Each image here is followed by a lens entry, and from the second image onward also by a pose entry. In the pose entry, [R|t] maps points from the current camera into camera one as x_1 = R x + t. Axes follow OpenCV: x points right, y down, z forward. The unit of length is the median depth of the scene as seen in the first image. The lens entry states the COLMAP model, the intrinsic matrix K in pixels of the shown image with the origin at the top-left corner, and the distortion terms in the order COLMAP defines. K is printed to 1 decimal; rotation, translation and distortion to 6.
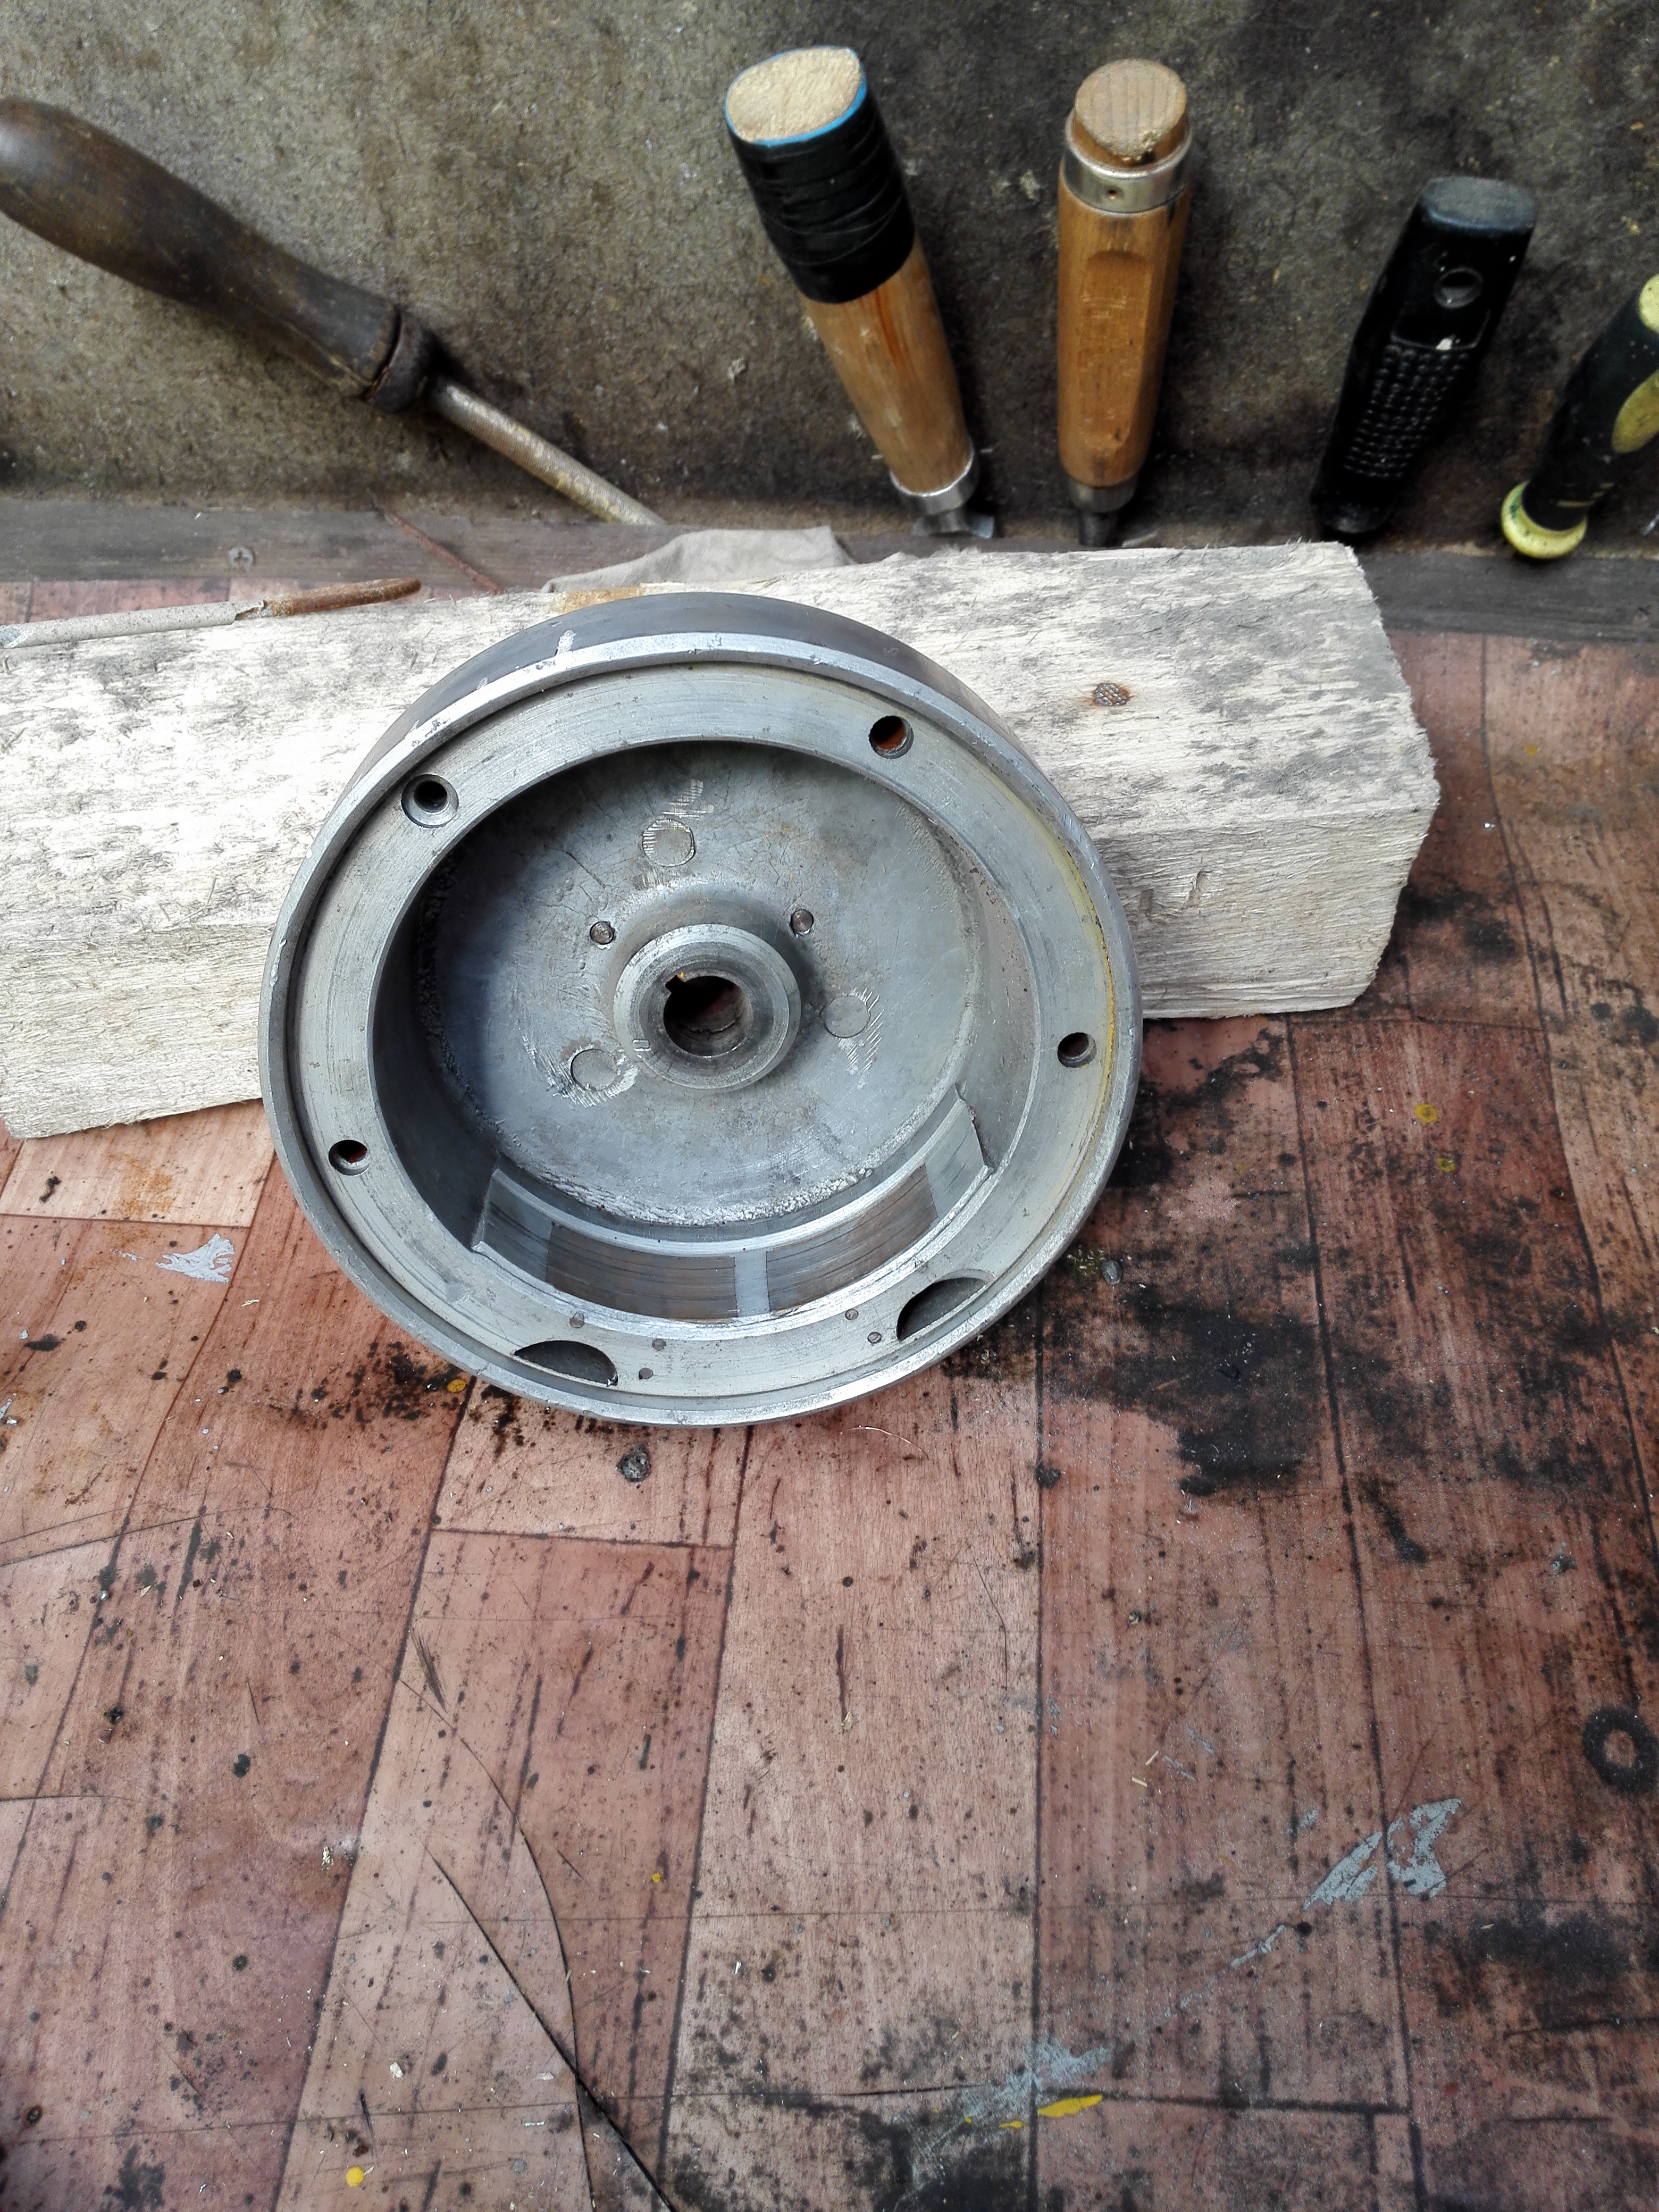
lens RADIAL K [[1836.9, 0, 832.7], [0, 1836.9, 1100.2], [0, 0, 1]] dist [0.064768, -0.147861]
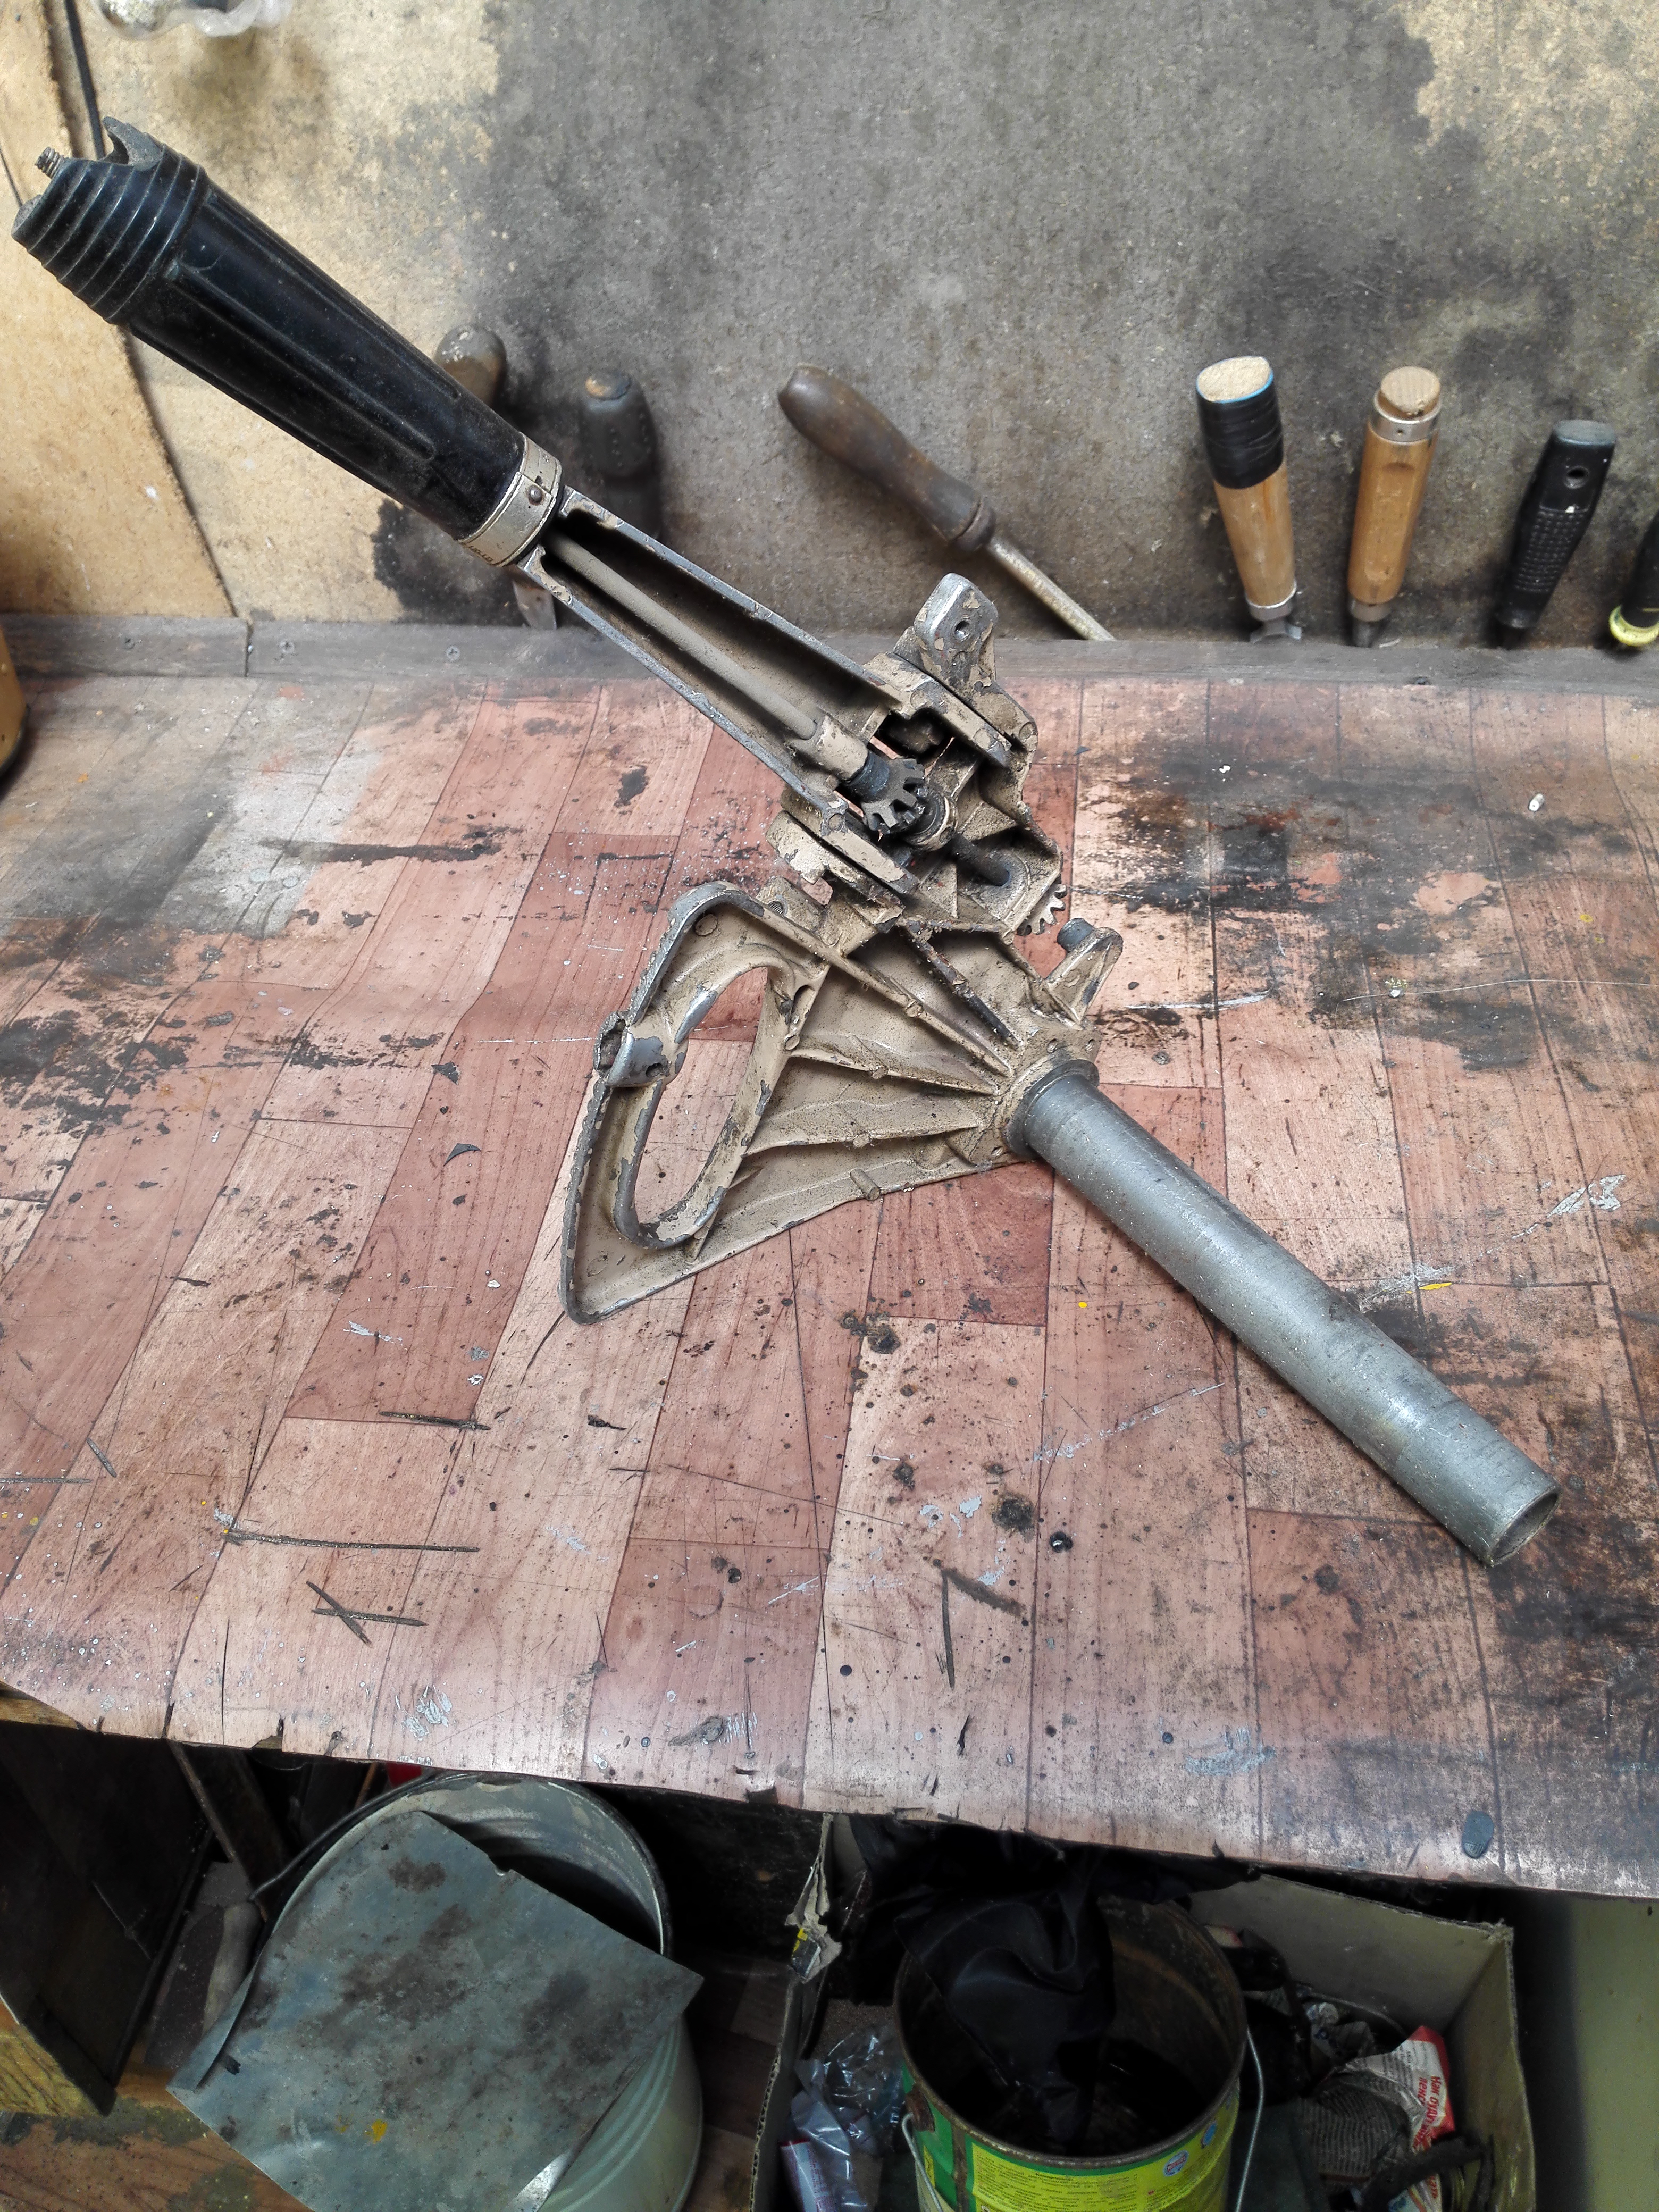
lens RADIAL K [[1836.9, 0, 827.0], [0, 1836.9, 1118.6], [0, 0, 1]] dist [0.064768, -0.147861]
pose [[0.998184, 0.009043, -0.059554, -0.338043], [-0.019125, 0.985092, -0.170964, 0.588023], [0.057120, 0.171793, 0.983476, -0.855023]]
